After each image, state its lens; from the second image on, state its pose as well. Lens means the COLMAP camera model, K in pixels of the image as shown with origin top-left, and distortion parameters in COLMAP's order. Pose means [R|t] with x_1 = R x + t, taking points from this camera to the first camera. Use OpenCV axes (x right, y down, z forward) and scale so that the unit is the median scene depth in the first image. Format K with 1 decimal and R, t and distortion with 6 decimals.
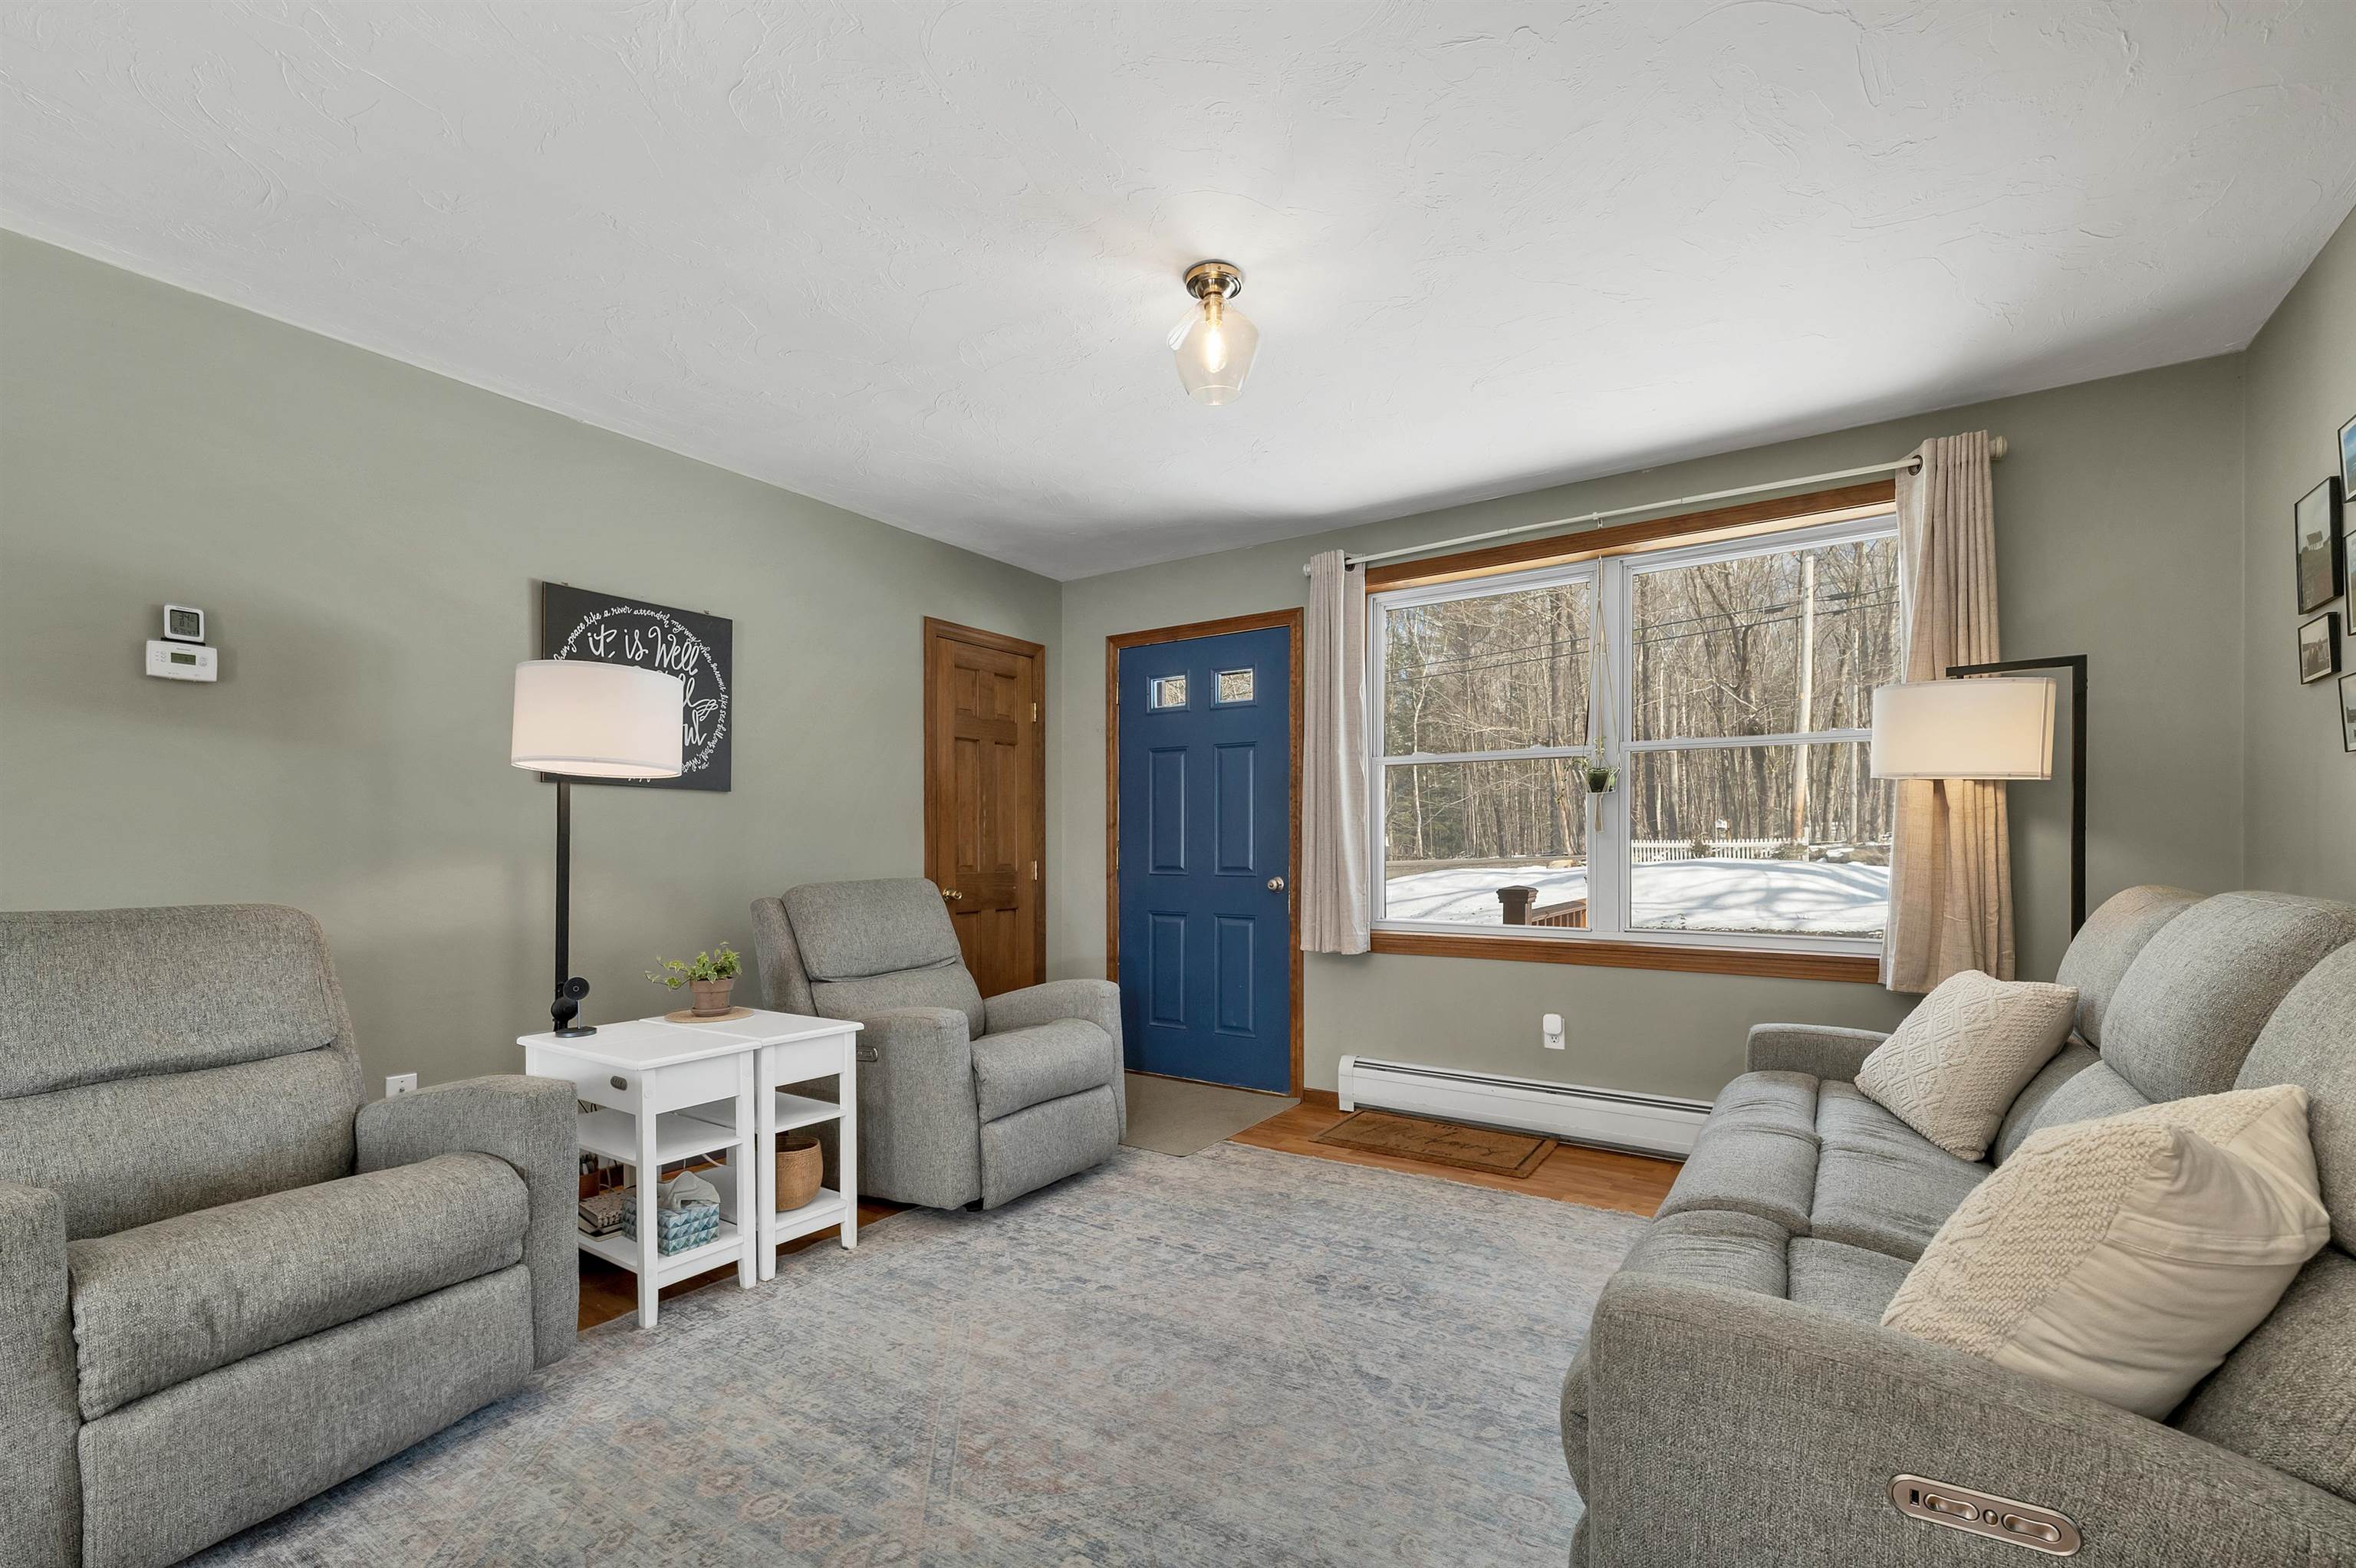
lens RADIAL K [[989.7, 0, 1153.4], [0, 989.7, 847.0], [0, 0, 1]] dist [-0.001760, -0.000250]
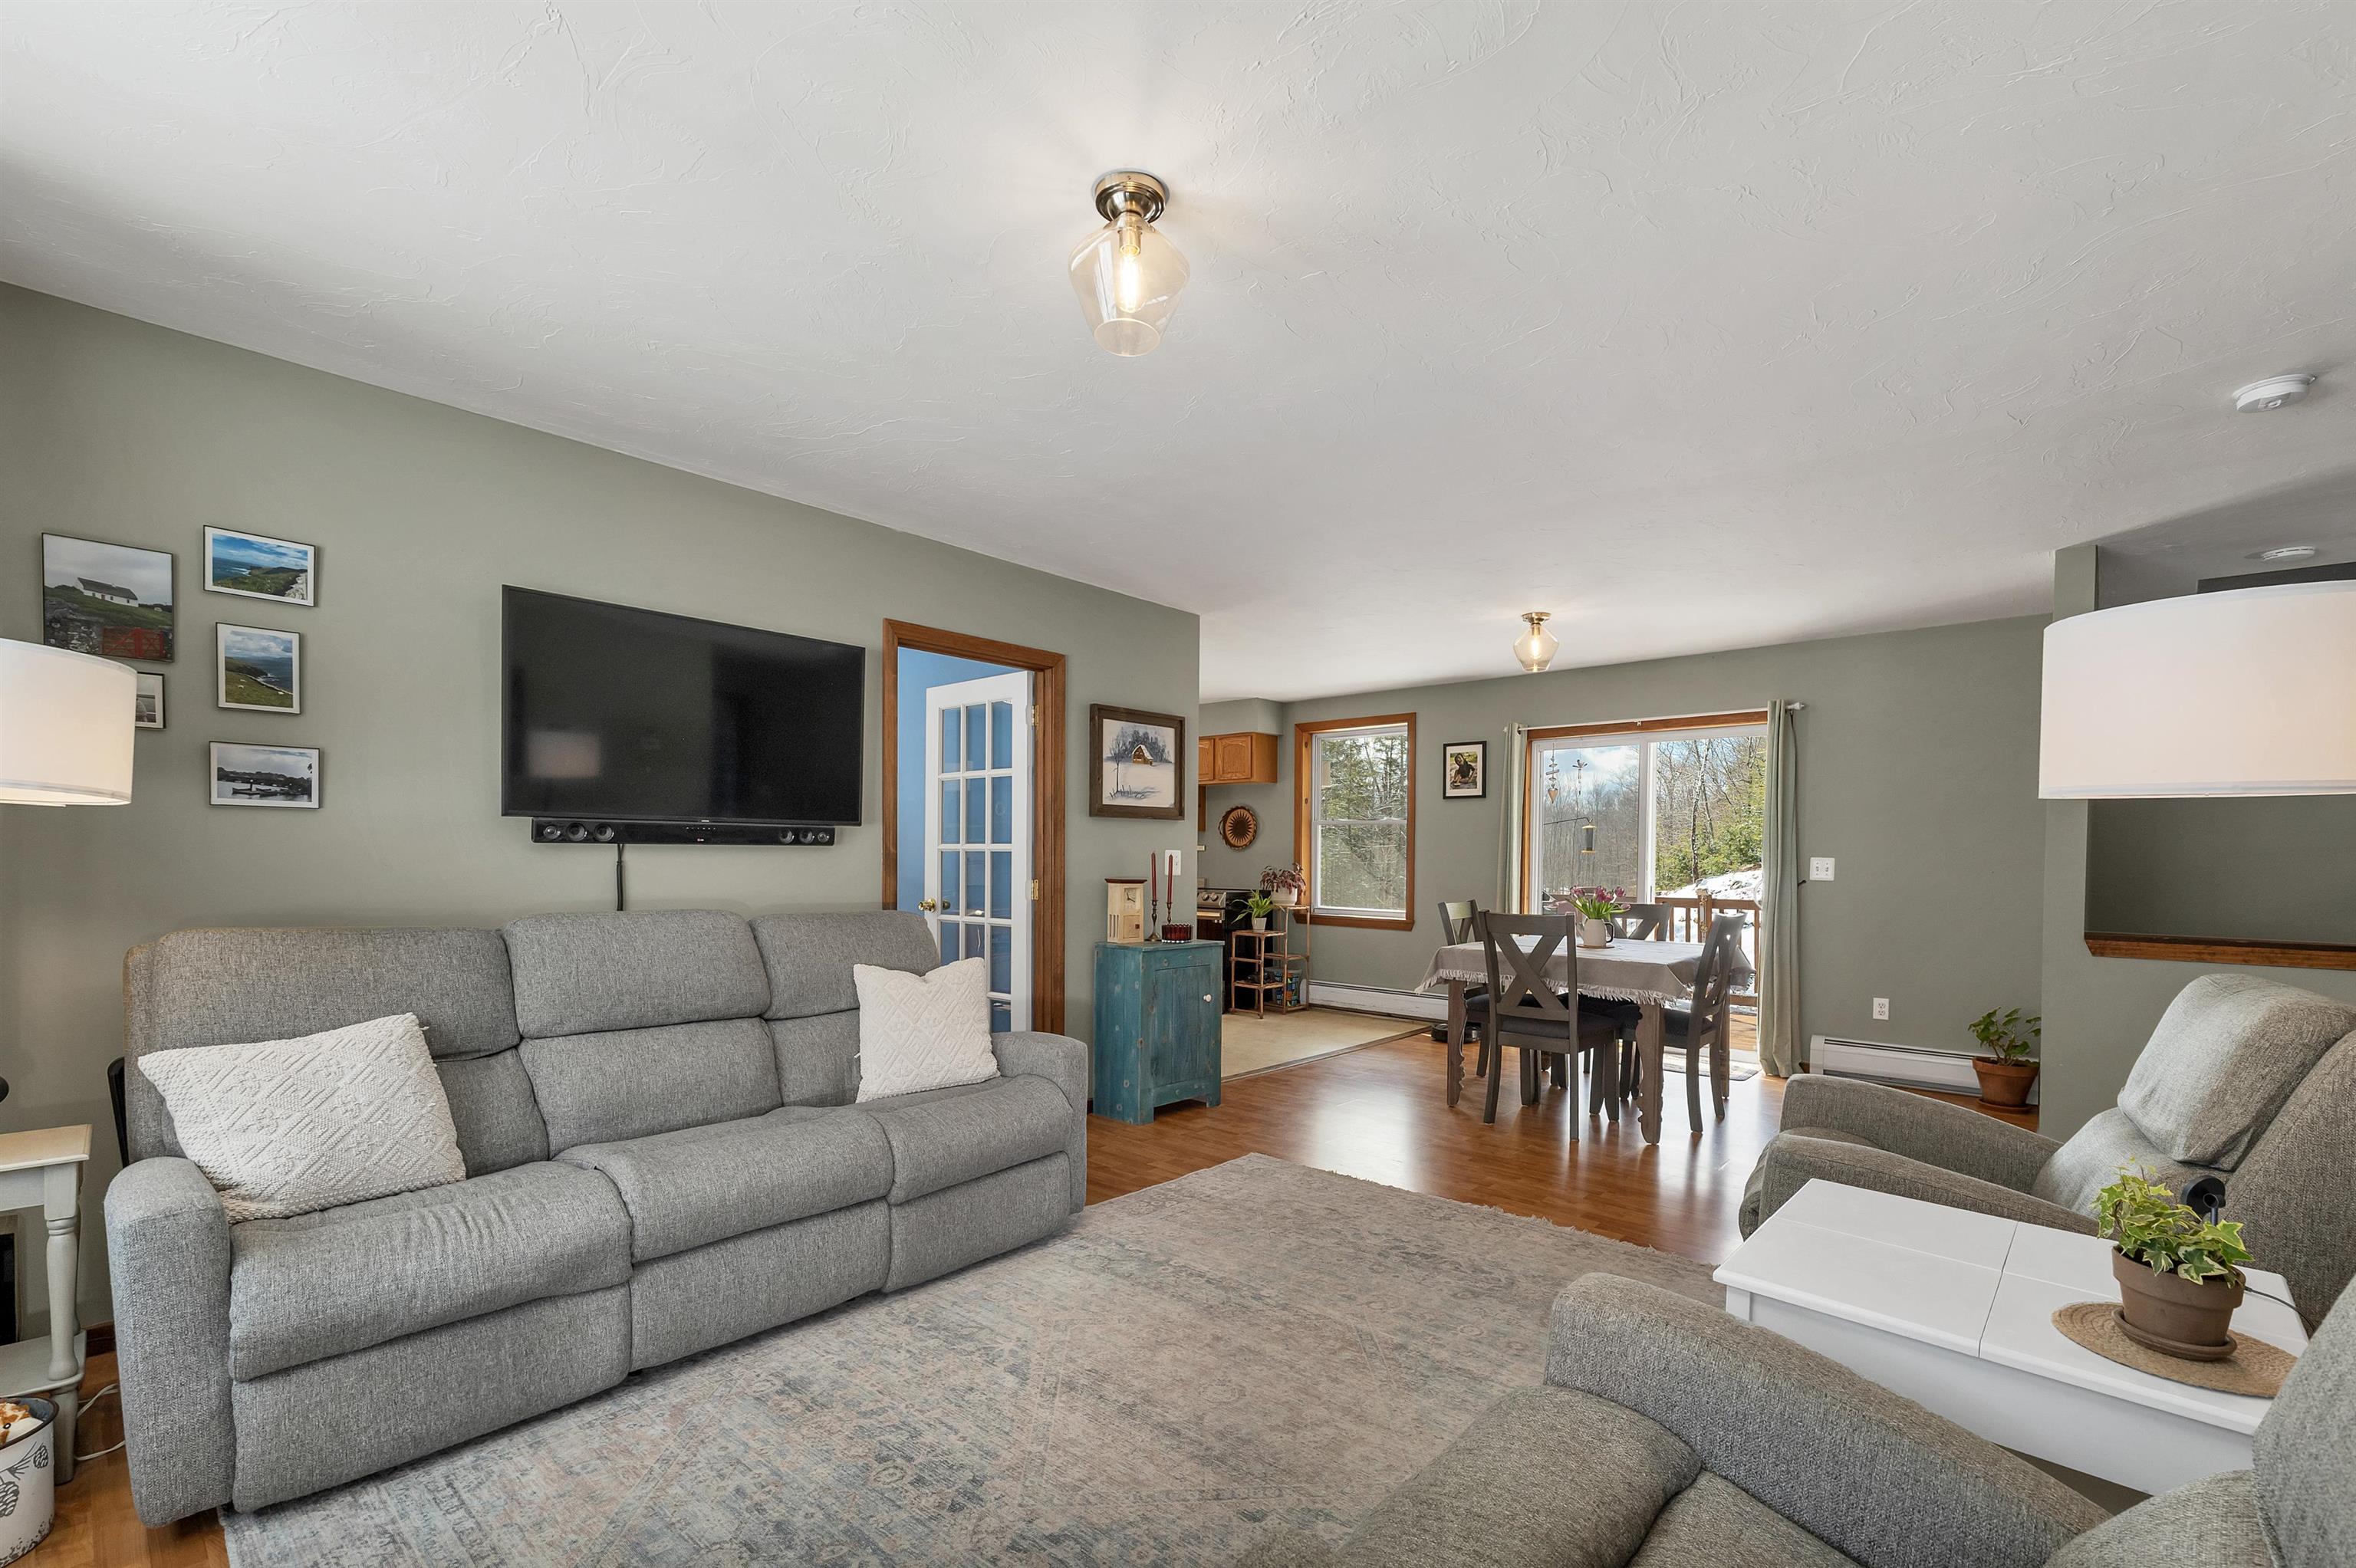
lens RADIAL K [[989.7, 0, 1179.5], [0, 989.7, 877.6], [0, 0, 1]] dist [-0.001760, -0.000250]
pose [[-0.992873, -0.014361, 0.118310, -0.053818], [-0.011974, 0.999711, 0.020865, -0.031432], [-0.118575, 0.019299, -0.992757, 1.255987]]
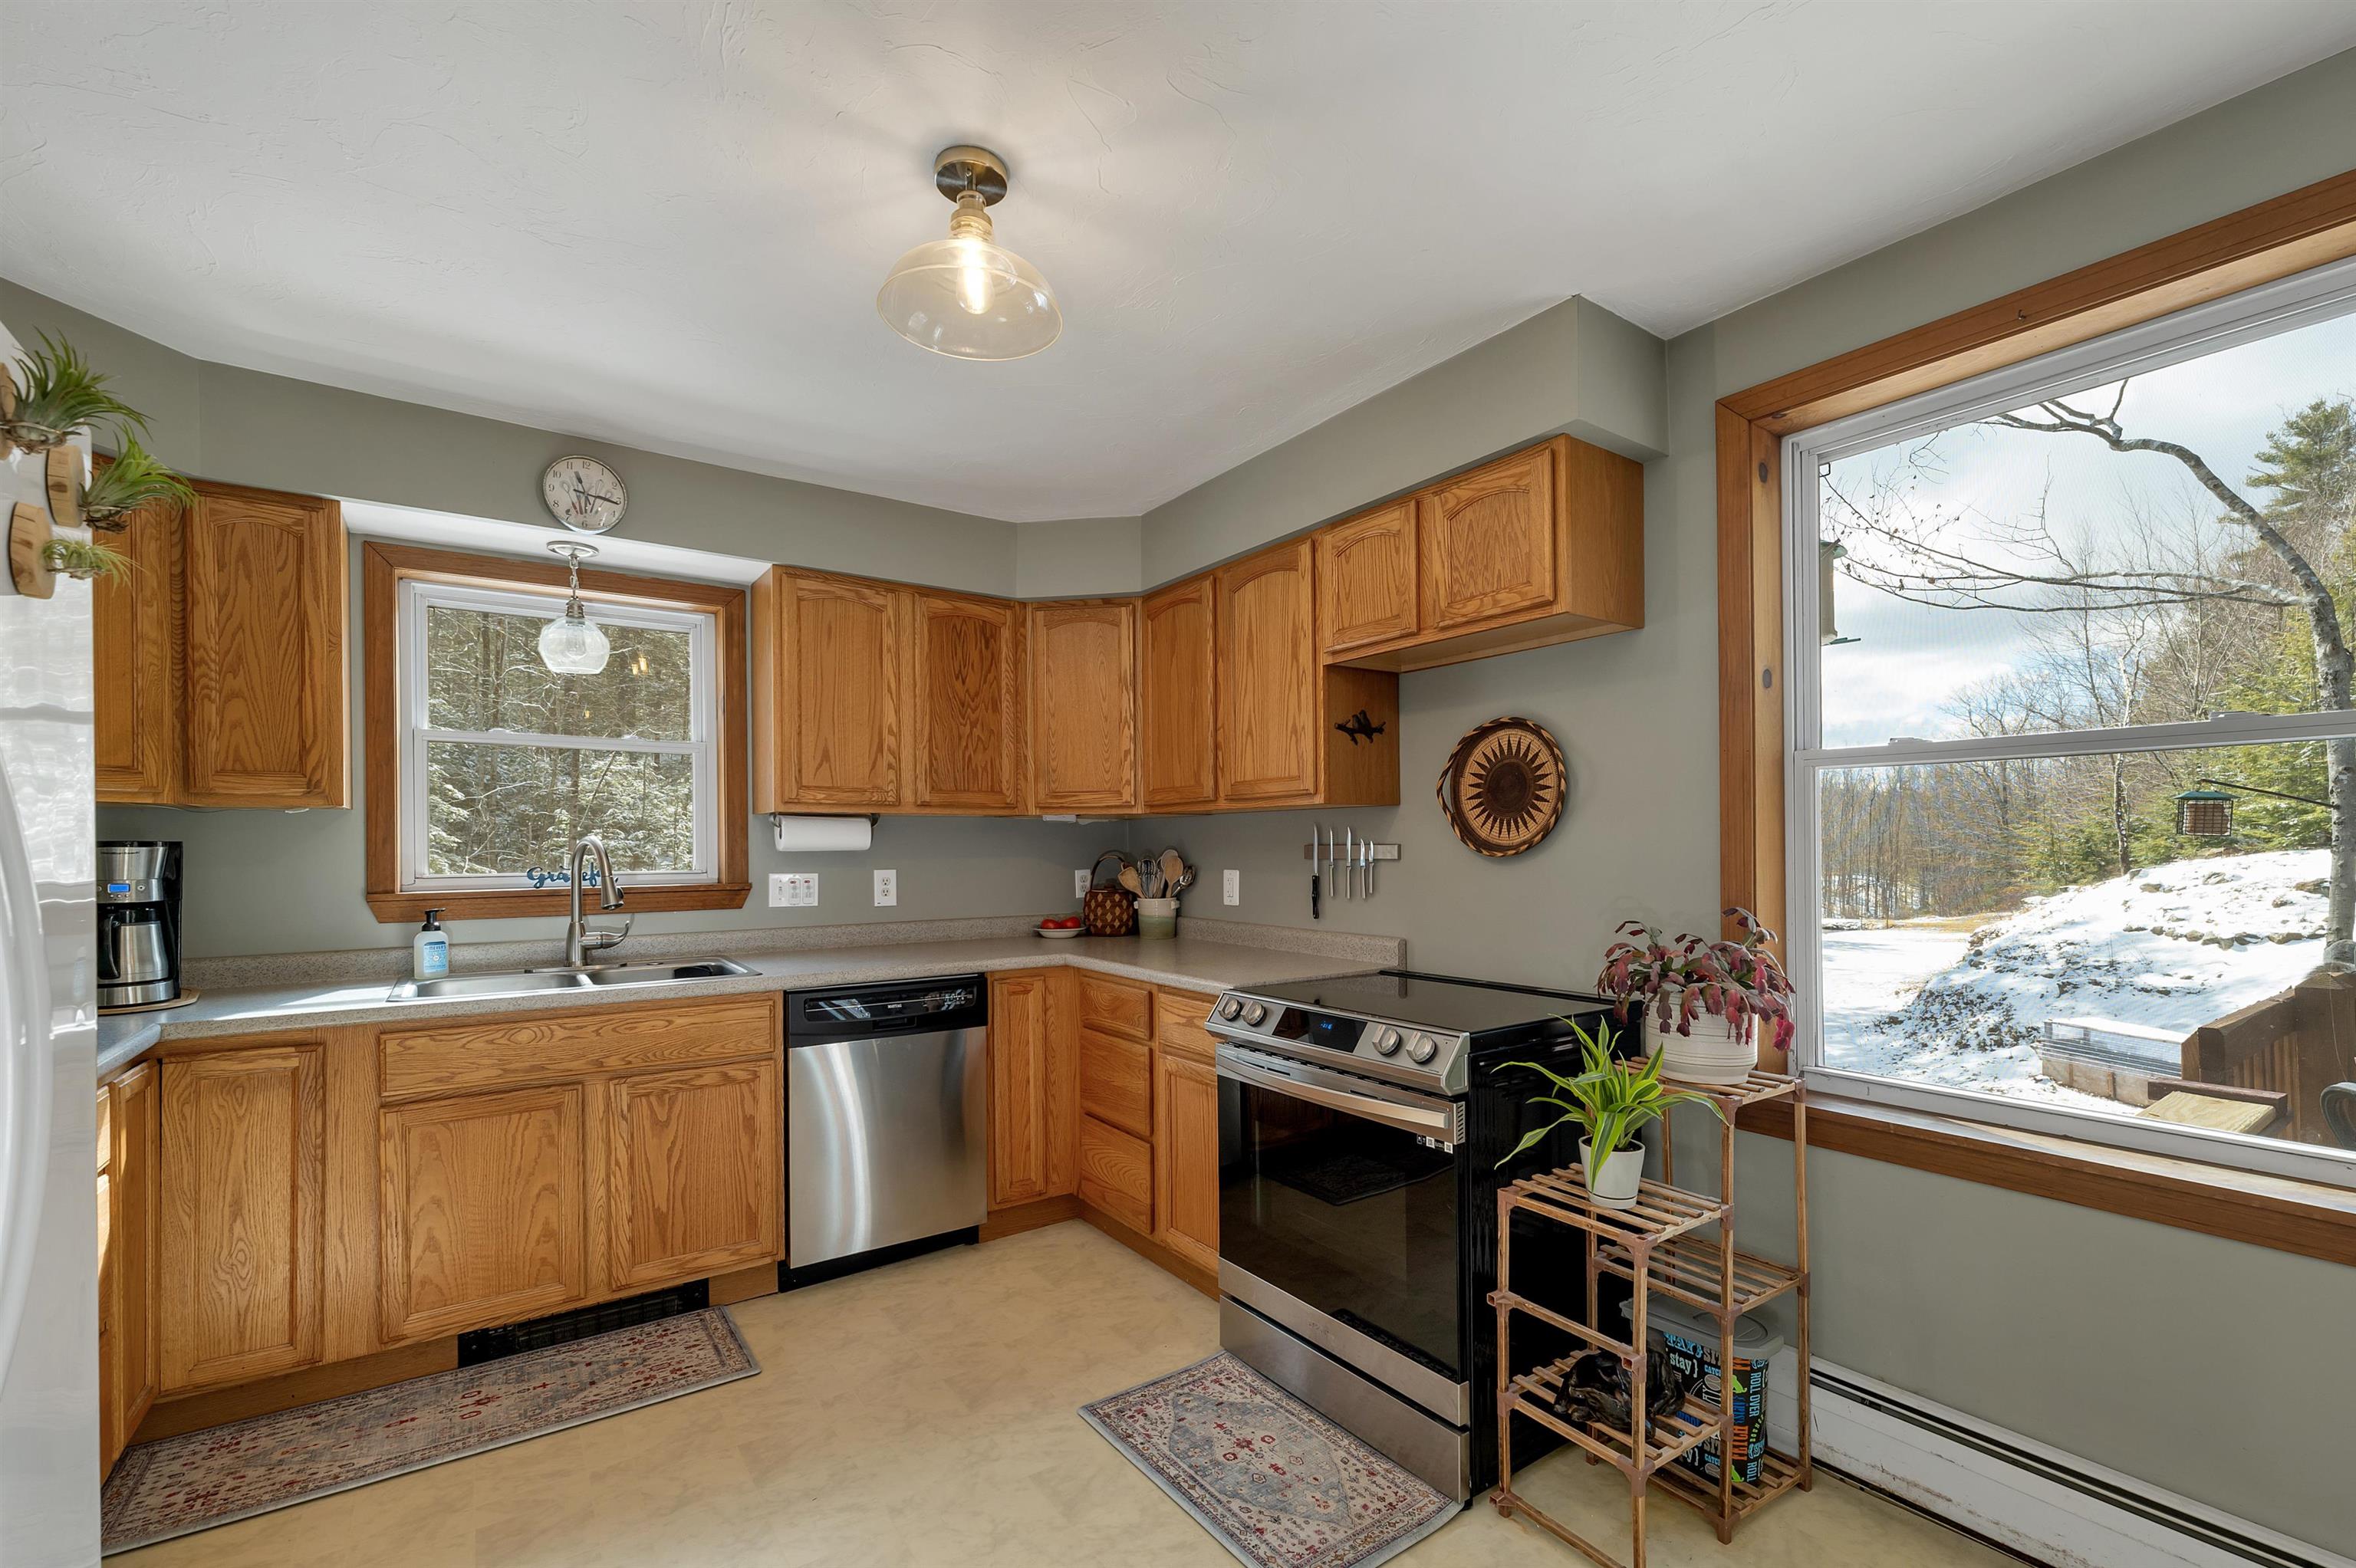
lens RADIAL K [[989.7, 0, 1158.2], [0, 989.7, 855.8], [0, 0, 1]] dist [-0.001760, -0.000250]
pose [[-0.941906, 0.002291, 0.335869, 0.088873], [0.005038, 0.999961, 0.007309, -0.061644], [-0.335839, 0.008577, -0.941880, -0.441200]]
